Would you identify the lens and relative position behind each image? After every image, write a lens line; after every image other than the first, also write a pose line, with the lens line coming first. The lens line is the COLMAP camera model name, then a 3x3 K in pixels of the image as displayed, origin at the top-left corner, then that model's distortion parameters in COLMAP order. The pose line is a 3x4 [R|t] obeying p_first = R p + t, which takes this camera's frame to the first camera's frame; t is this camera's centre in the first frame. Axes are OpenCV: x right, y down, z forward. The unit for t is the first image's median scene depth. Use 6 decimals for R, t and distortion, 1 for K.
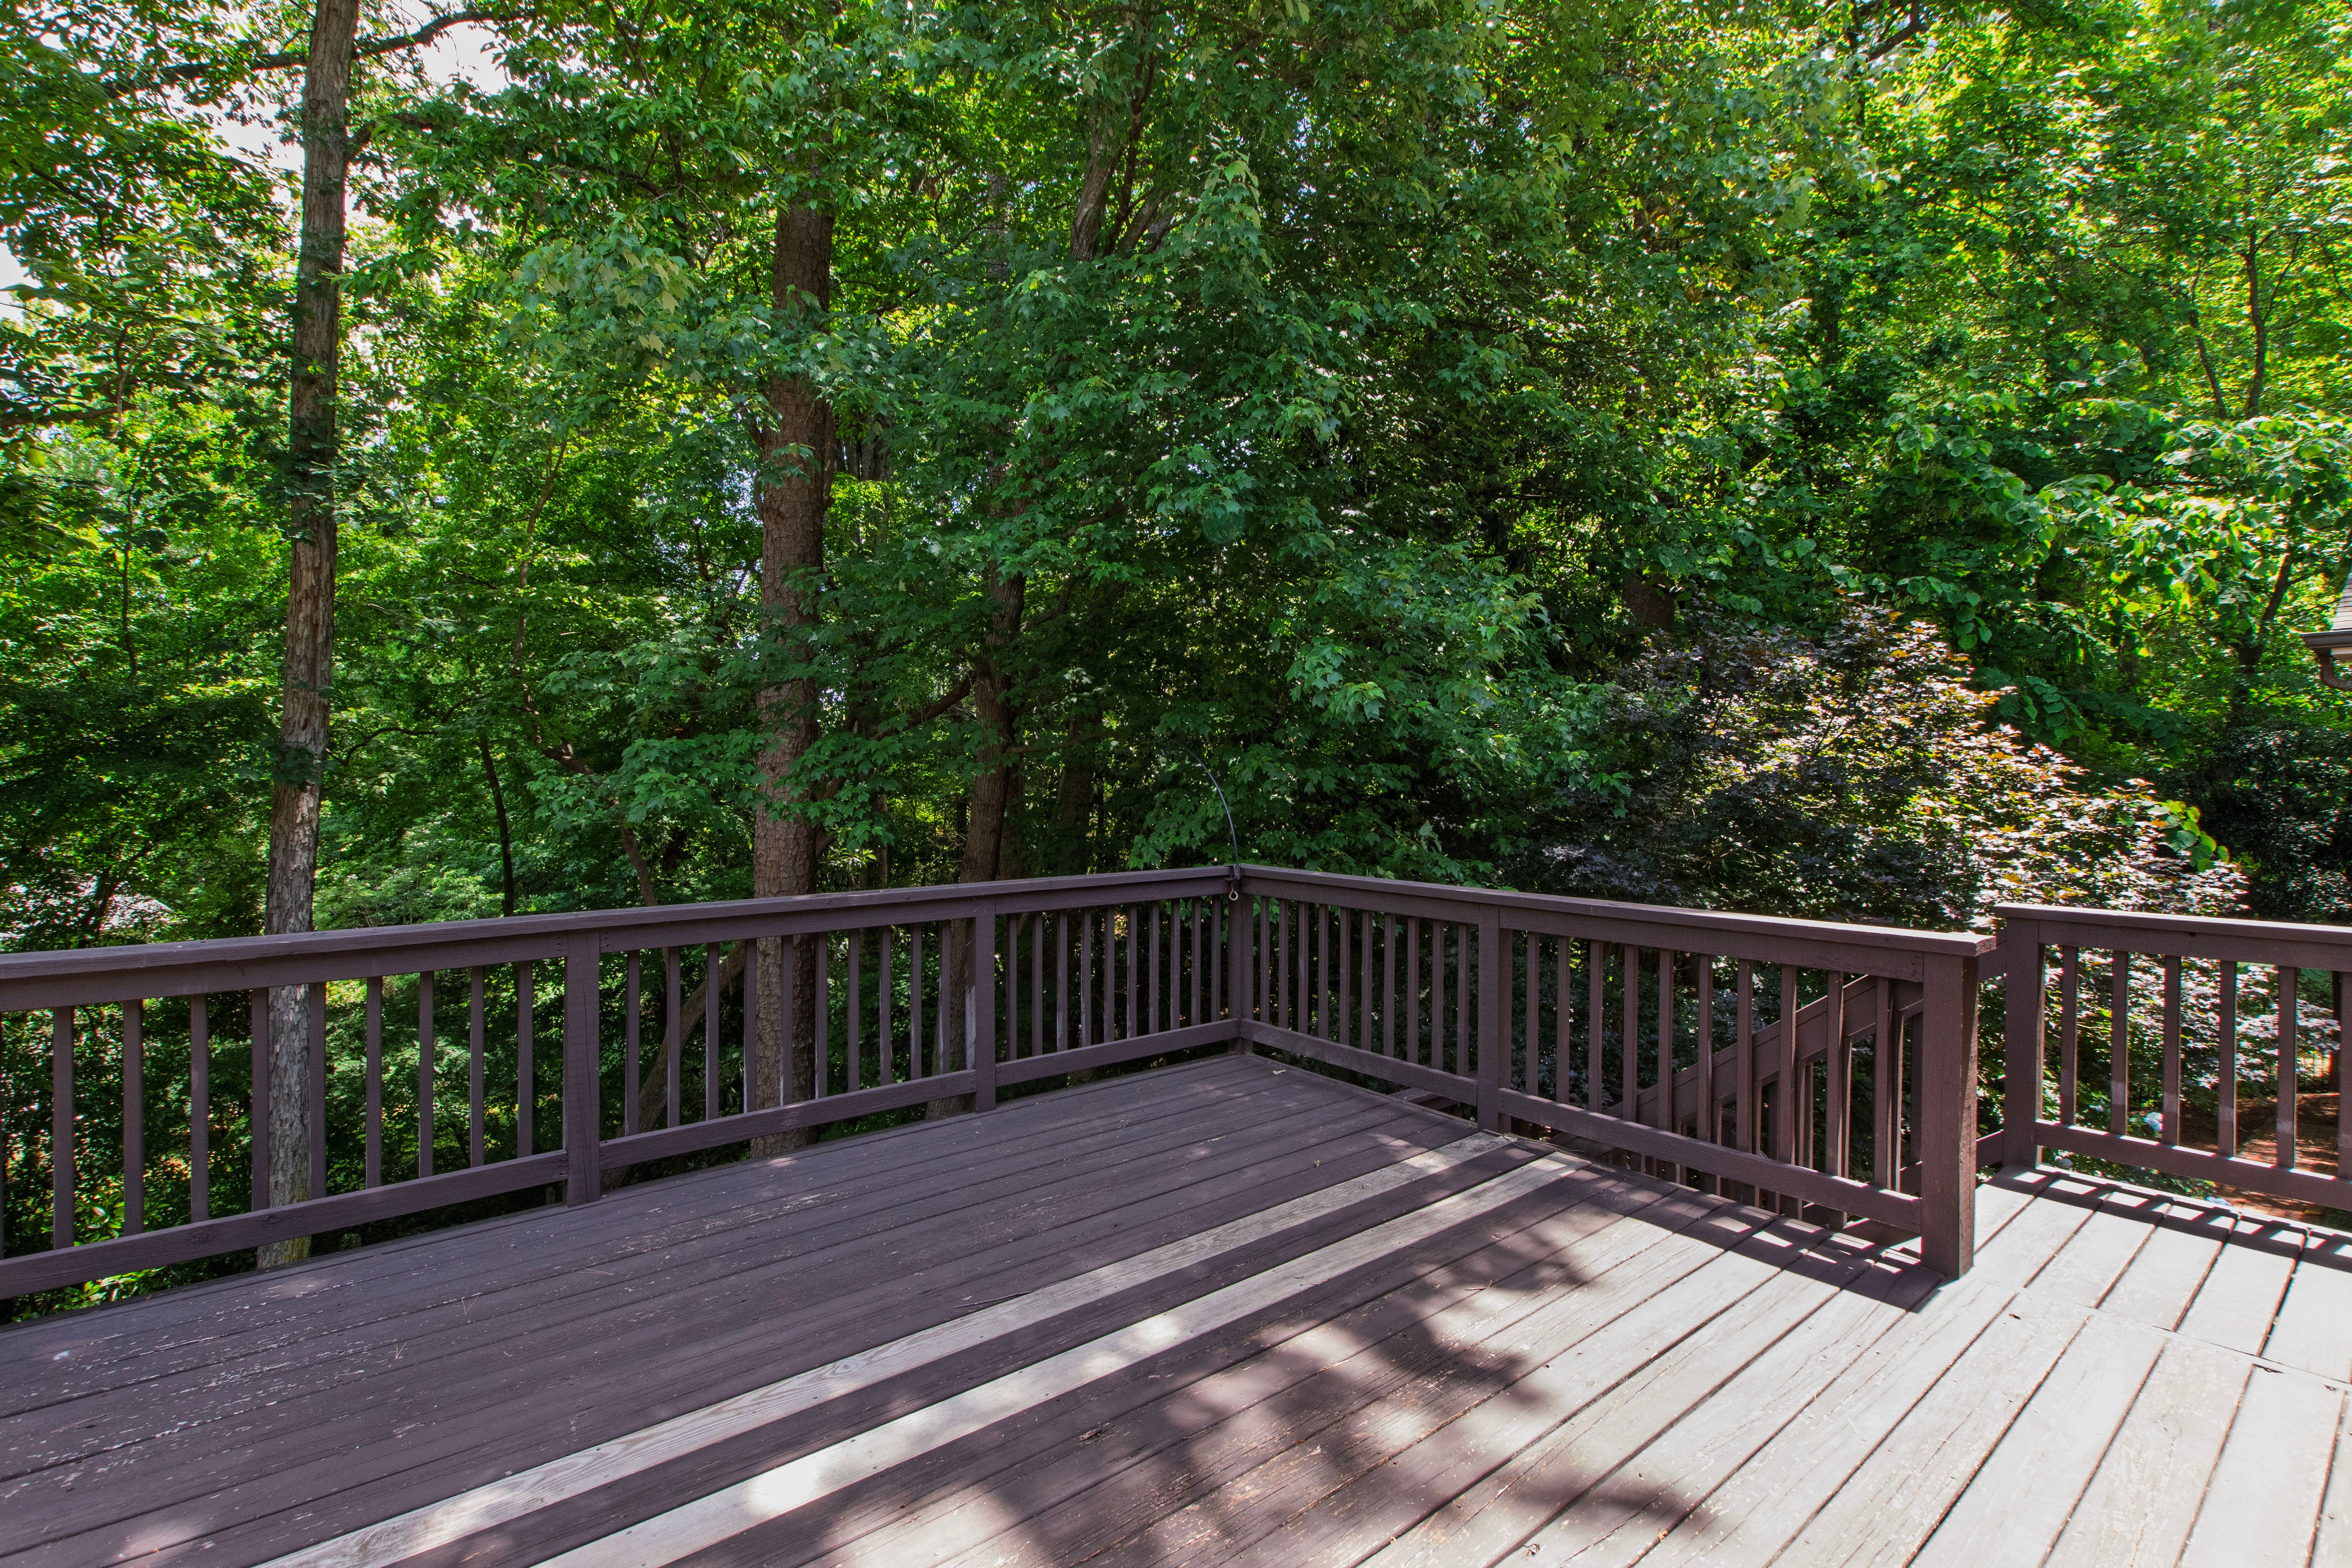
lens RADIAL K [[1029.7, 0, 1173.2], [0, 1029.7, 787.4], [0, 0, 1]] dist [0.009869, -0.000811]
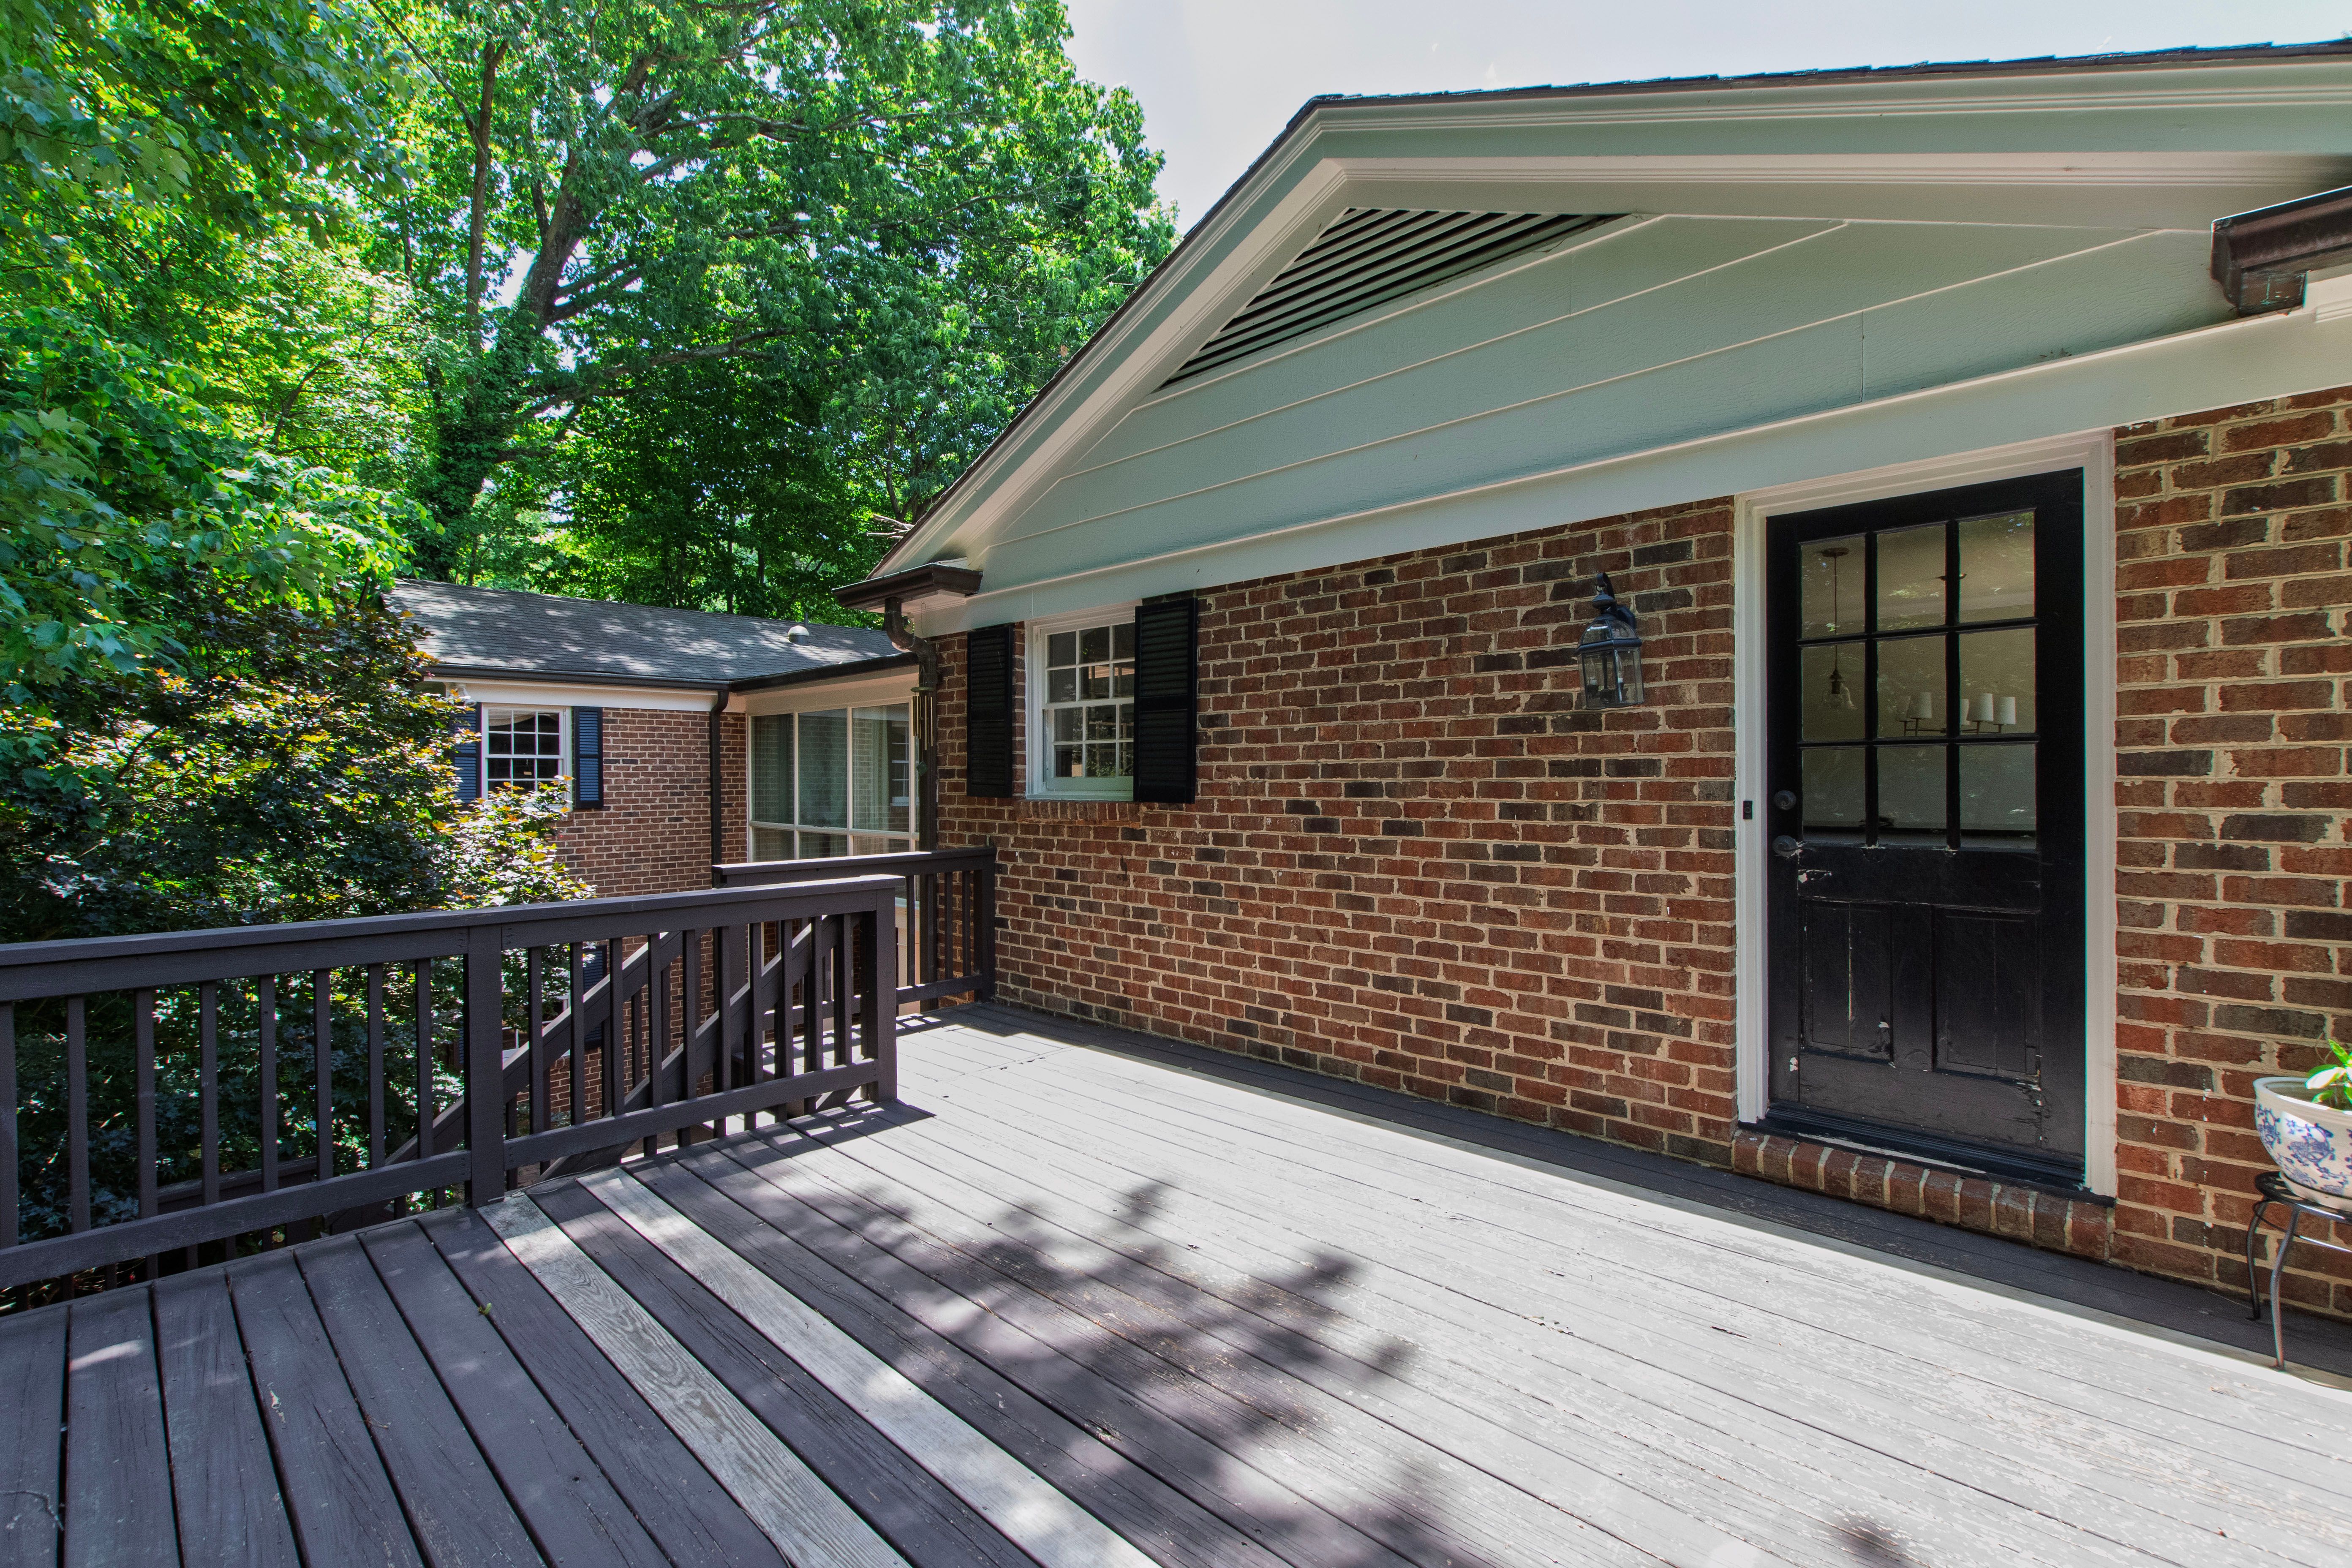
lens RADIAL K [[1029.7, 0, 1174.1], [0, 1029.7, 782.6], [0, 0, 1]] dist [0.009869, -0.000811]
pose [[-0.139383, -0.006416, 0.990218, -0.744650], [0.007670, 0.999942, 0.007559, 0.002335], [-0.990209, 0.008649, -0.139326, 0.751013]]
